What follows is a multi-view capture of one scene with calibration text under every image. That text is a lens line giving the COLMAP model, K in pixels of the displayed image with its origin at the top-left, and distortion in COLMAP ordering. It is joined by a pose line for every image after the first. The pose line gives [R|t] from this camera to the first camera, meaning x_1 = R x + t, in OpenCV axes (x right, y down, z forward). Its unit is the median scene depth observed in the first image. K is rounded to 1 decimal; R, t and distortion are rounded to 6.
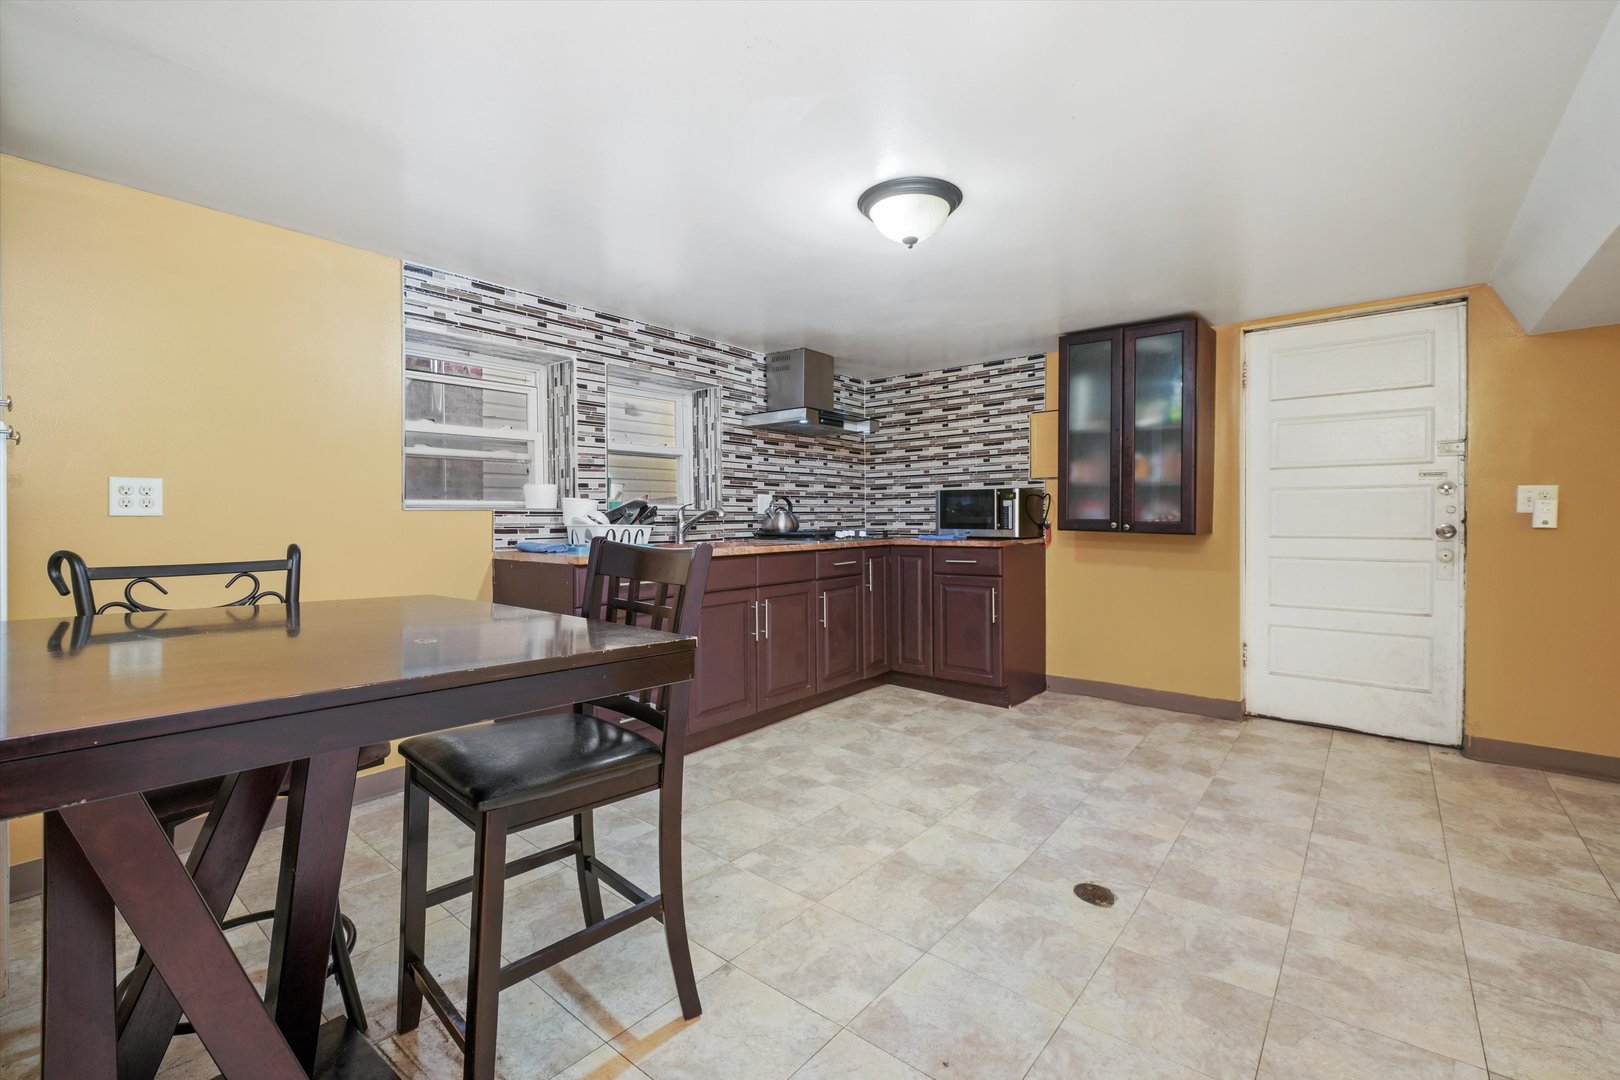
lens RADIAL K [[701.8, 0, 786.9], [0, 701.8, 506.6], [0, 0, 1]] dist [0.001061, -0.000392]
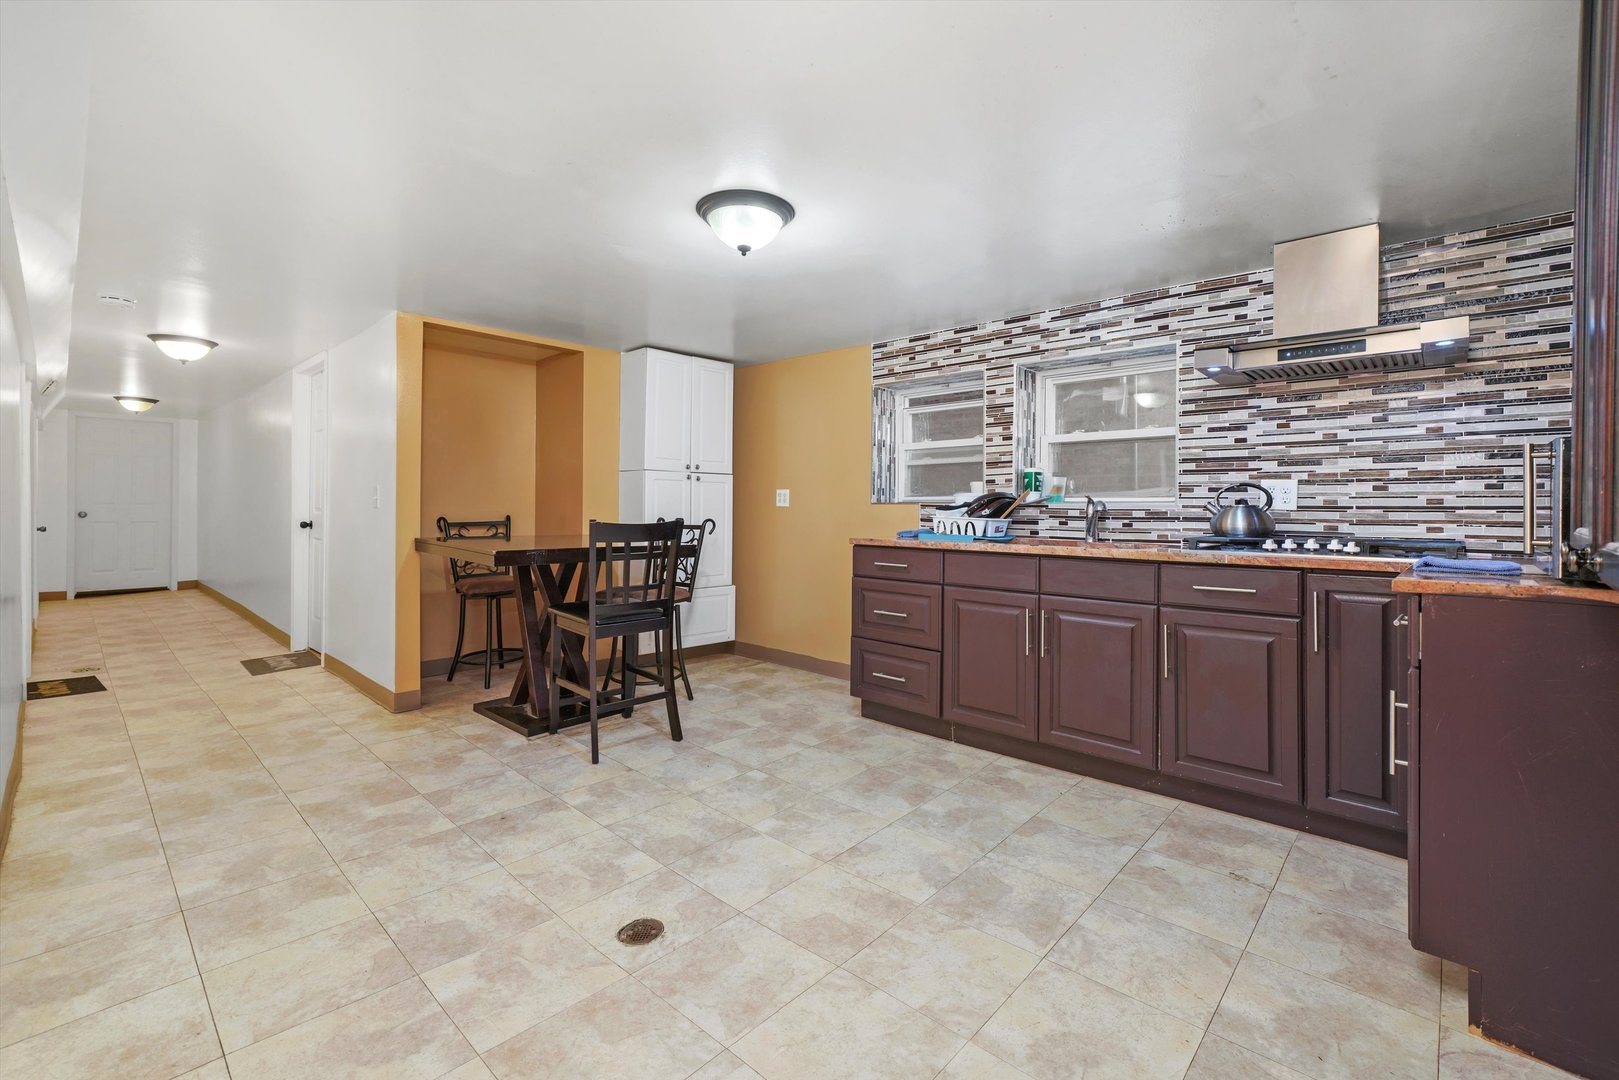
lens RADIAL K [[680.2, 0, 816.7], [0, 680.2, 490.1], [0, 0, 1]] dist [0.001553, 0.000287]
pose [[-0.027672, -0.022977, -0.999353, 0.853813], [0.003372, 0.999728, -0.023079, 0.008032], [0.999611, -0.004009, -0.027587, 0.815078]]
